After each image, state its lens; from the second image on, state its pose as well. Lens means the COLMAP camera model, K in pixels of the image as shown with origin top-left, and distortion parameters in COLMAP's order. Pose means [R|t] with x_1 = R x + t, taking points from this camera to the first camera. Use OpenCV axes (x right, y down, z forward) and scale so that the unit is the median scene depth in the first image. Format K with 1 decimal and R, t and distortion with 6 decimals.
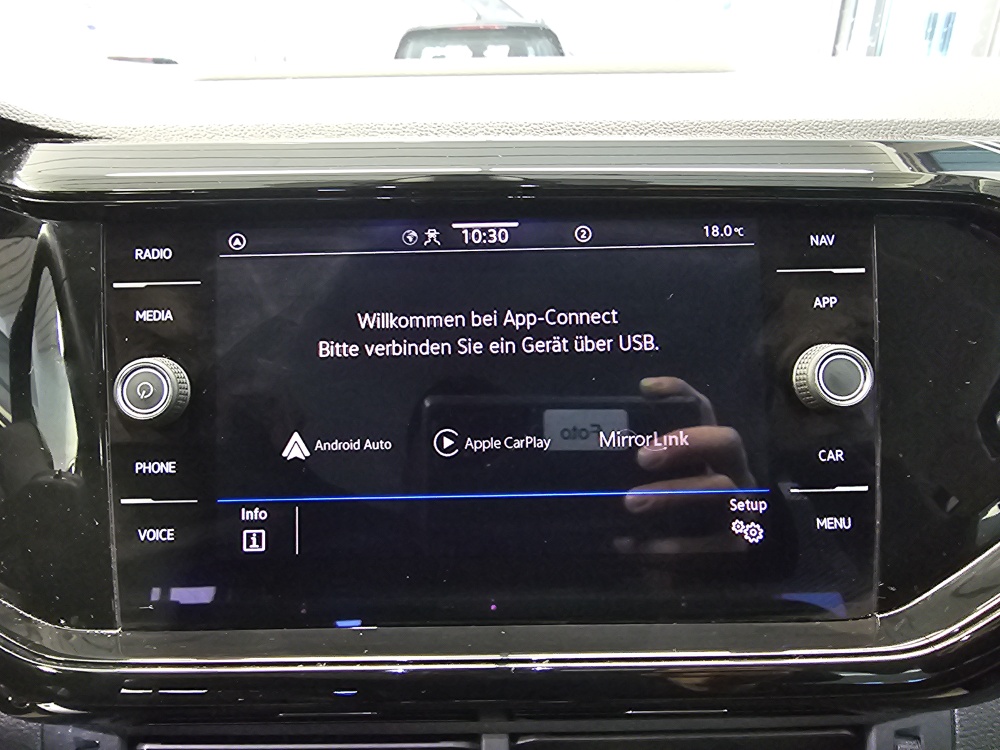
lens RADIAL K [[685.0, 0, 468.0], [0, 685.0, 368.9], [0, 0, 1]] dist [0.010918, 0.004007]
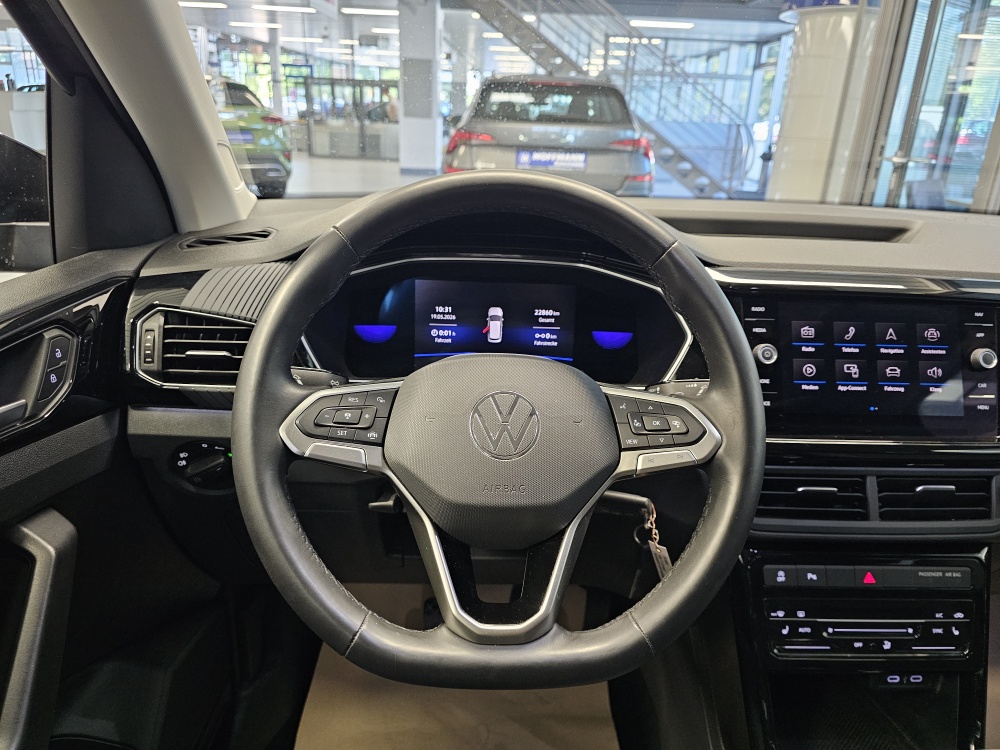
lens RADIAL K [[691.9, 0, 507.2], [0, 691.9, 372.0], [0, 0, 1]] dist [0.030871, -0.043285]
pose [[0.998032, 0.039003, 0.049104, -1.692422], [-0.036954, 0.998435, -0.041968, 0.268542], [-0.050664, 0.040071, 0.997912, -1.930263]]
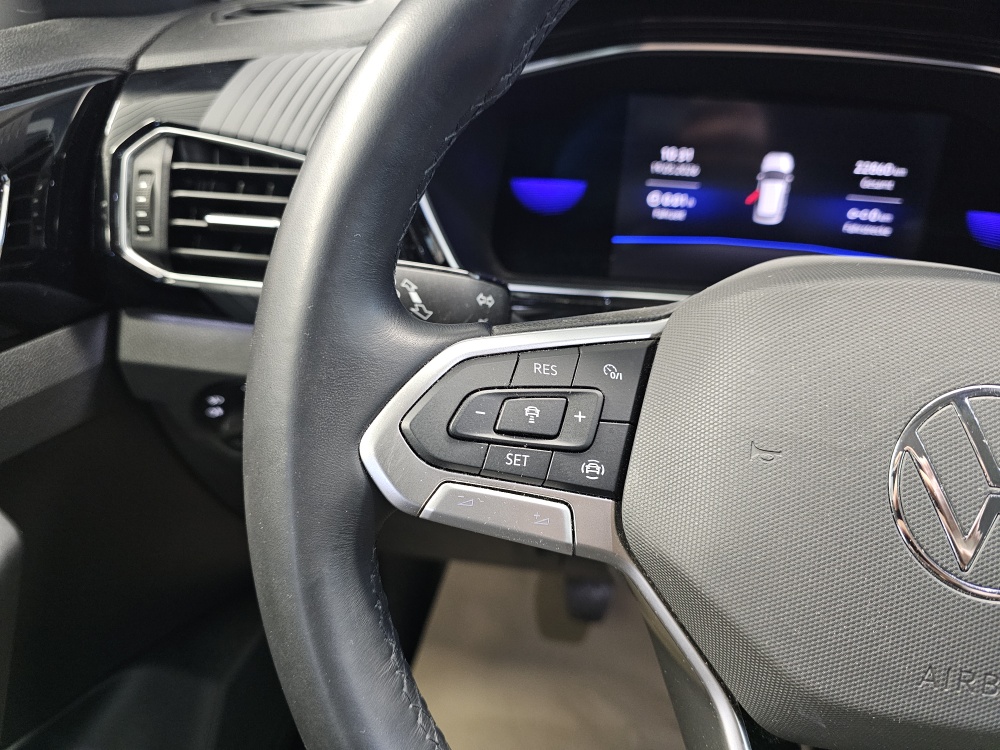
lens RADIAL K [[691.9, 0, 497.4], [0, 691.9, 369.9], [0, 0, 1]] dist [0.030871, -0.043285]
pose [[0.987584, 0.113027, -0.109096, -2.051896], [-0.095982, 0.983937, 0.150519, 0.155727], [0.124356, -0.138179, 0.982569, -0.476454]]
